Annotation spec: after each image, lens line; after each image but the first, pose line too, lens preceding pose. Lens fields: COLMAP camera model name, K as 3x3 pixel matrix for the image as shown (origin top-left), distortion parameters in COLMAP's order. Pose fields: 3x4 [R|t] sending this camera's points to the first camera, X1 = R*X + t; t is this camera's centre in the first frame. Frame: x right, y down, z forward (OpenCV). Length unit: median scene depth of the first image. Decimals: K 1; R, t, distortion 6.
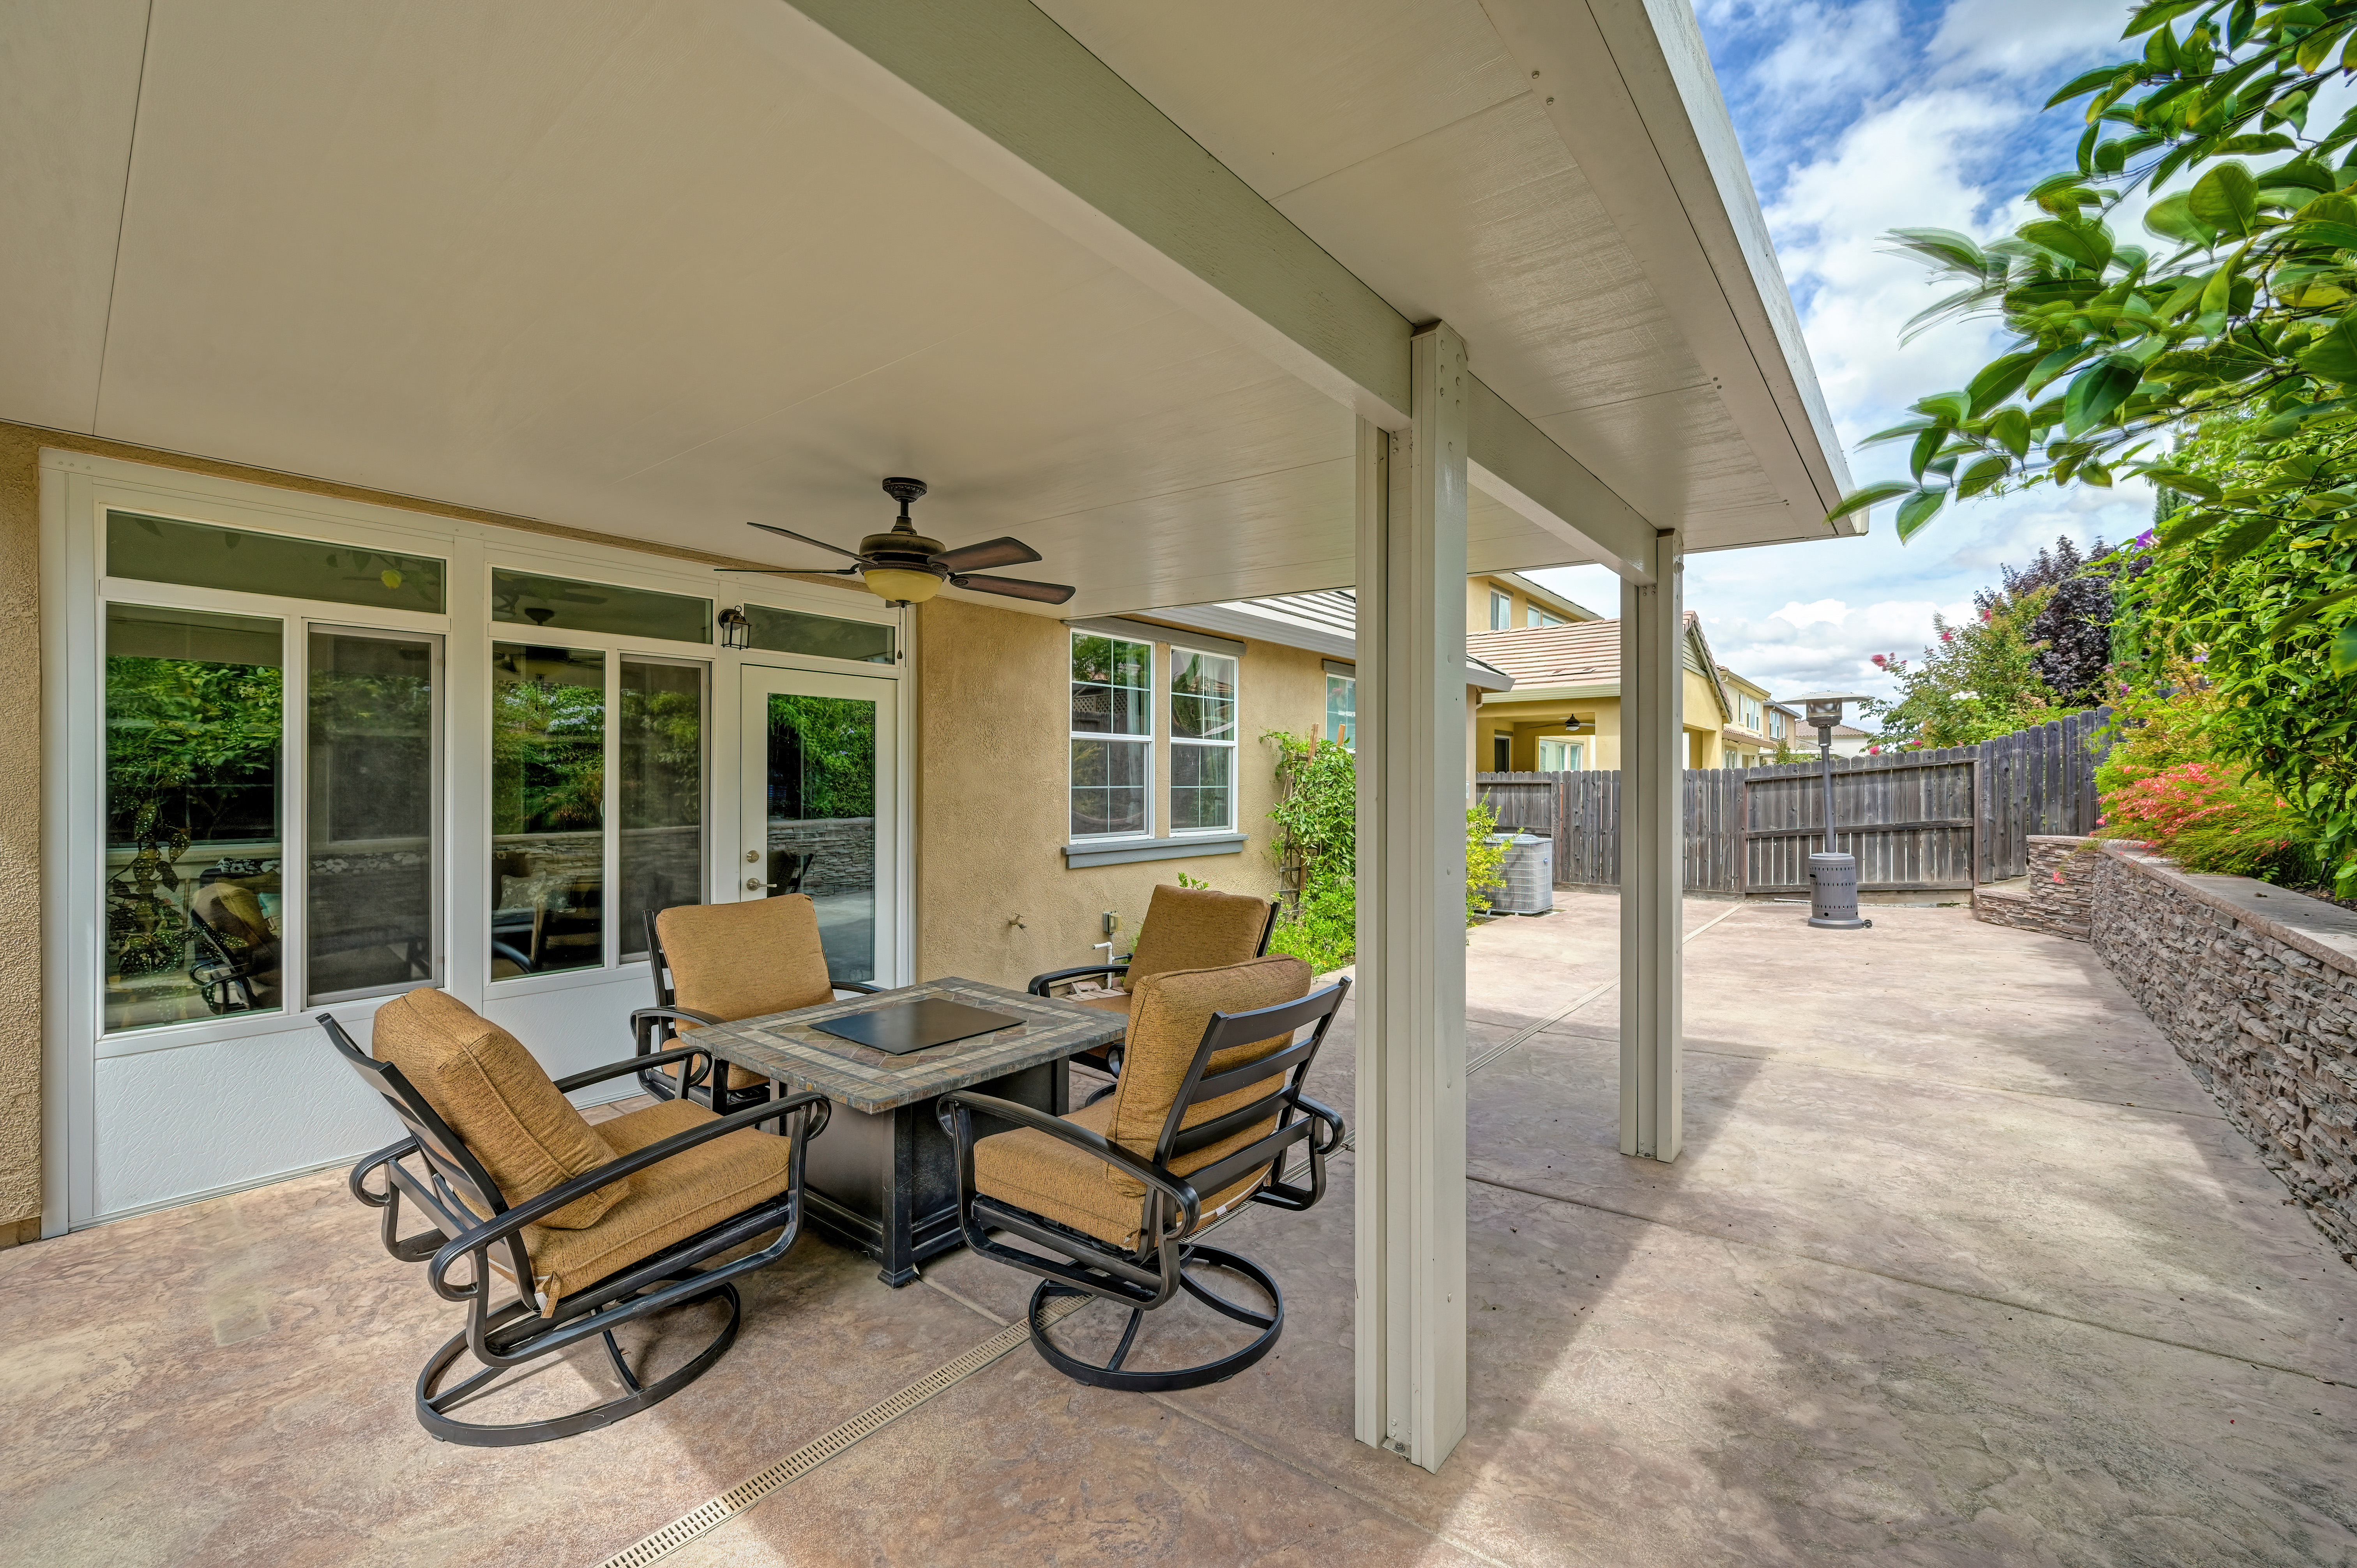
lens RADIAL K [[935.8, 0, 1178.5], [0, 935.8, 784.0], [0, 0, 1]] dist [-0.002017, -0.000661]
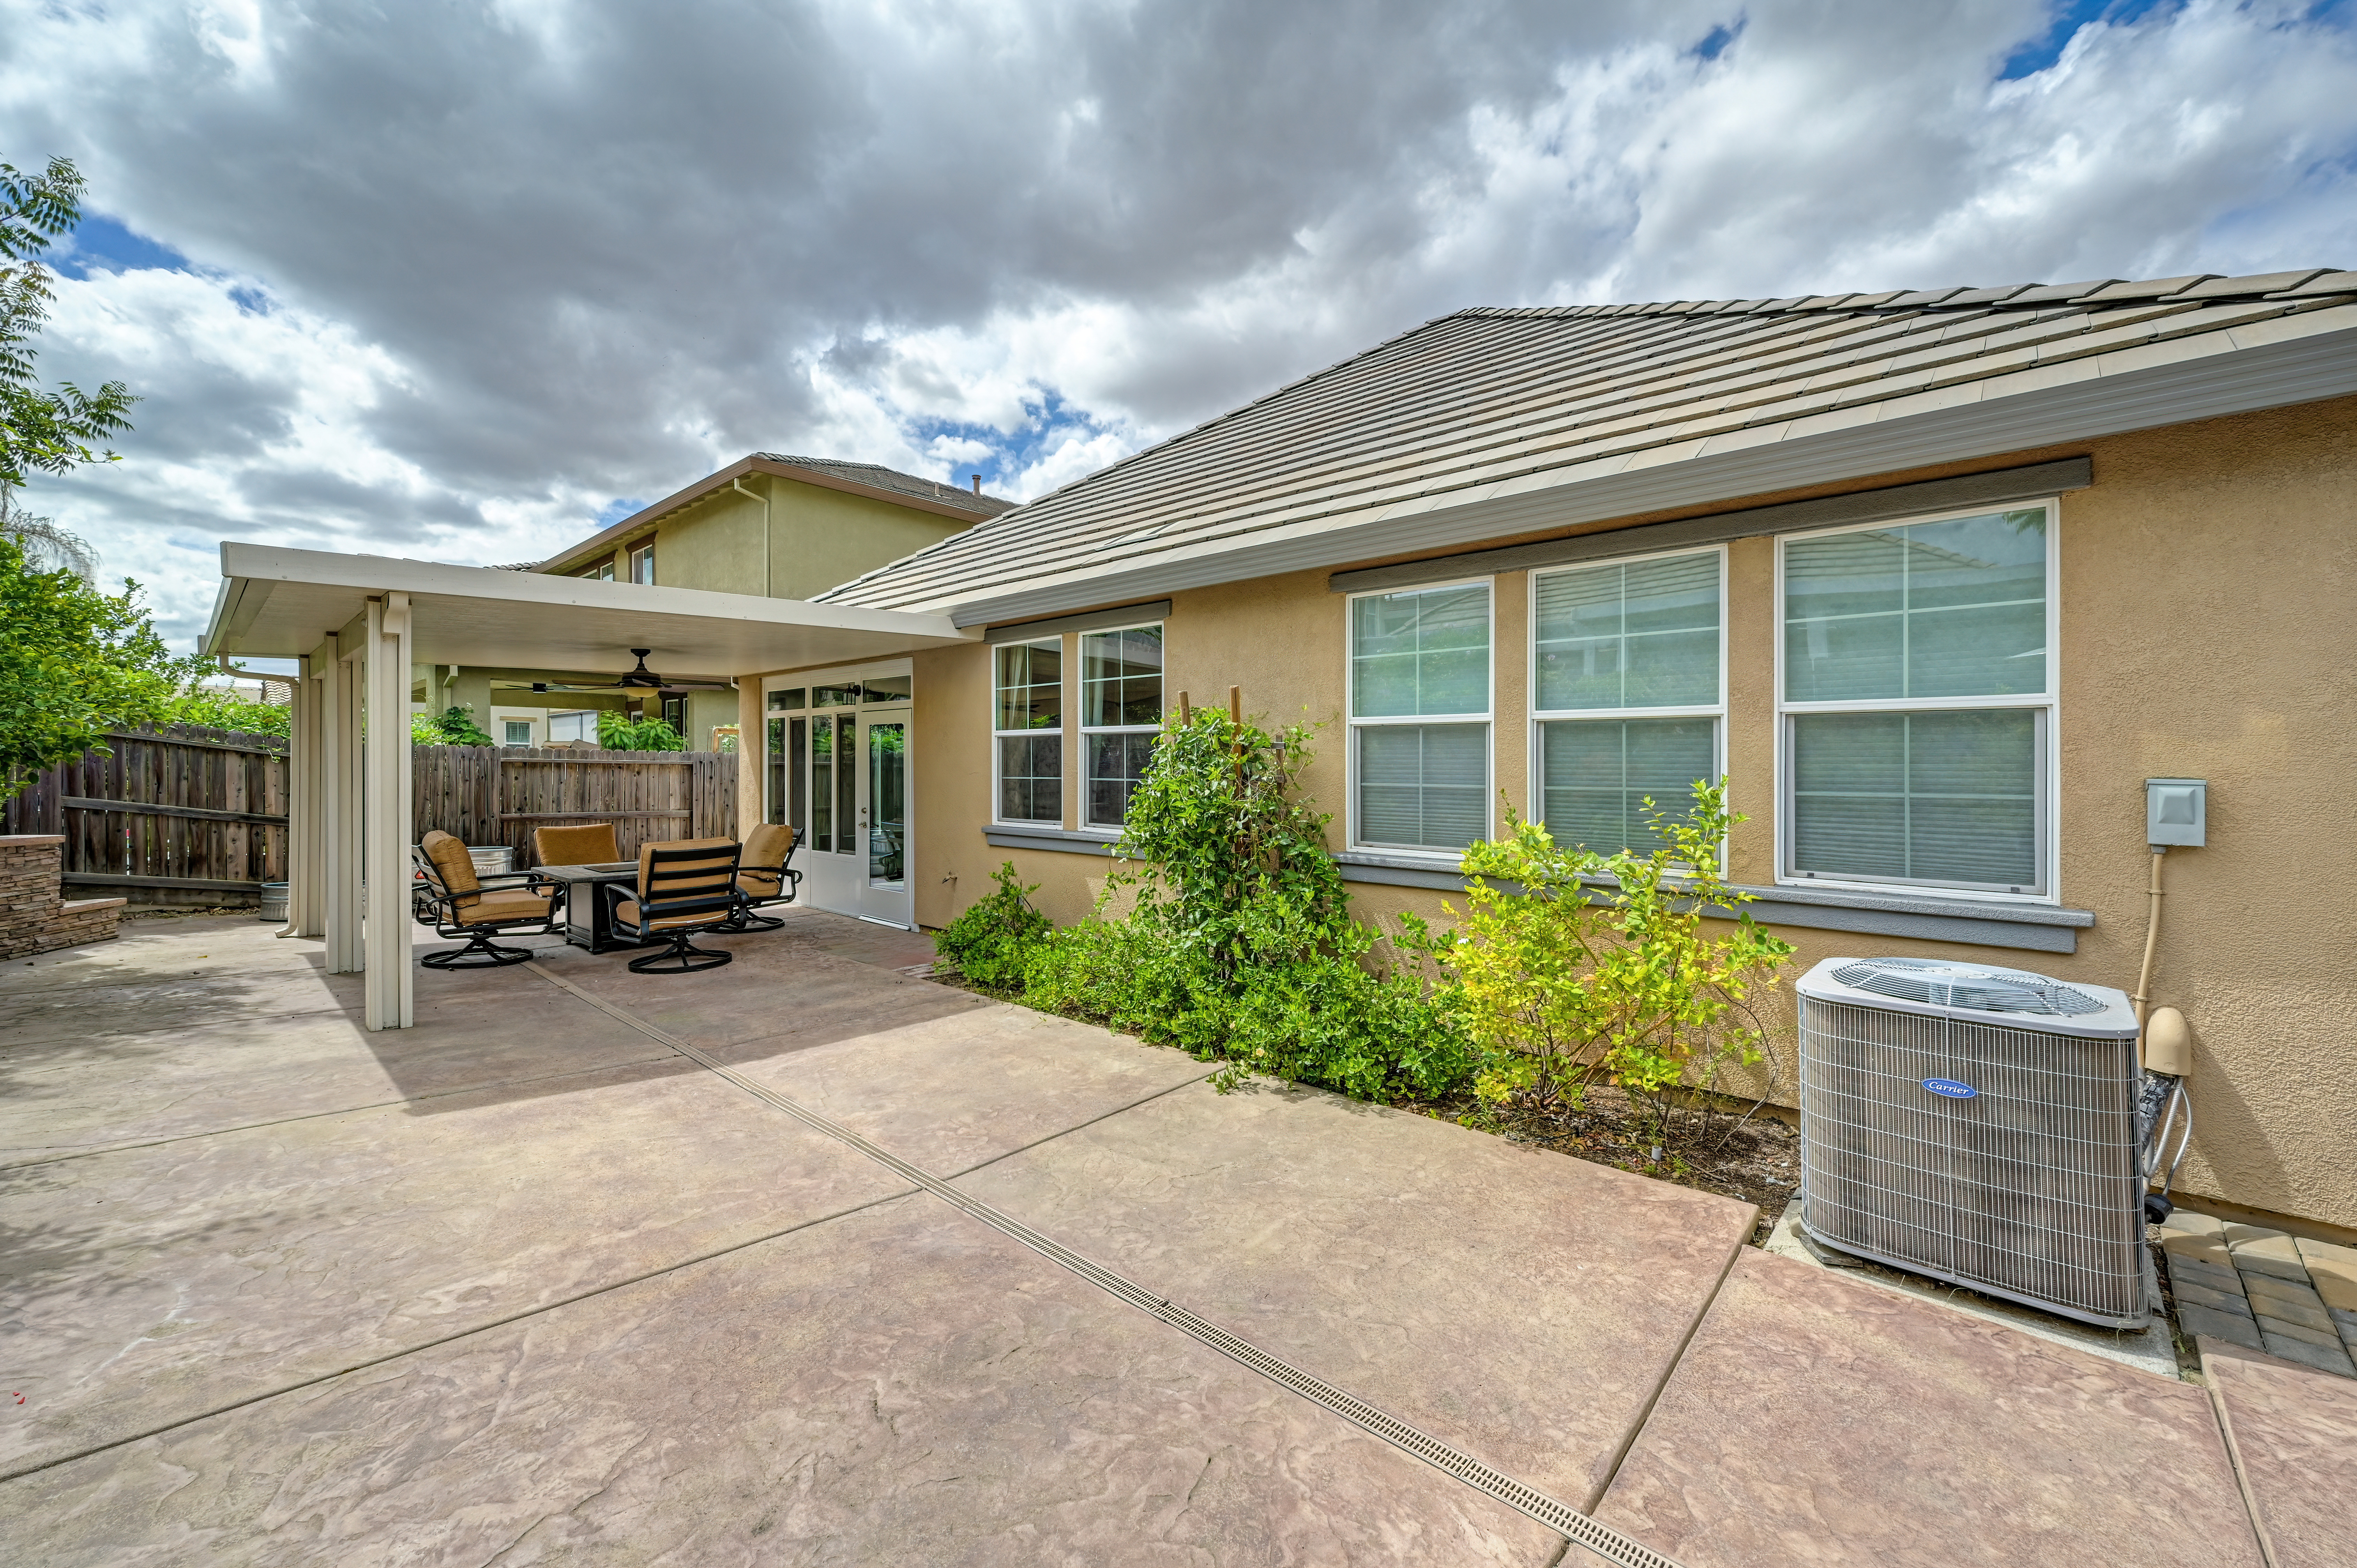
lens RADIAL K [[941.2, 0, 1199.9], [0, 941.2, 768.4], [0, 0, 1]] dist [0.009714, -0.000279]
pose [[-0.047780, -0.002215, -0.998855, 1.570064], [-0.007989, 0.999966, -0.001836, -0.011003], [0.998826, 0.007892, -0.047796, 1.928550]]
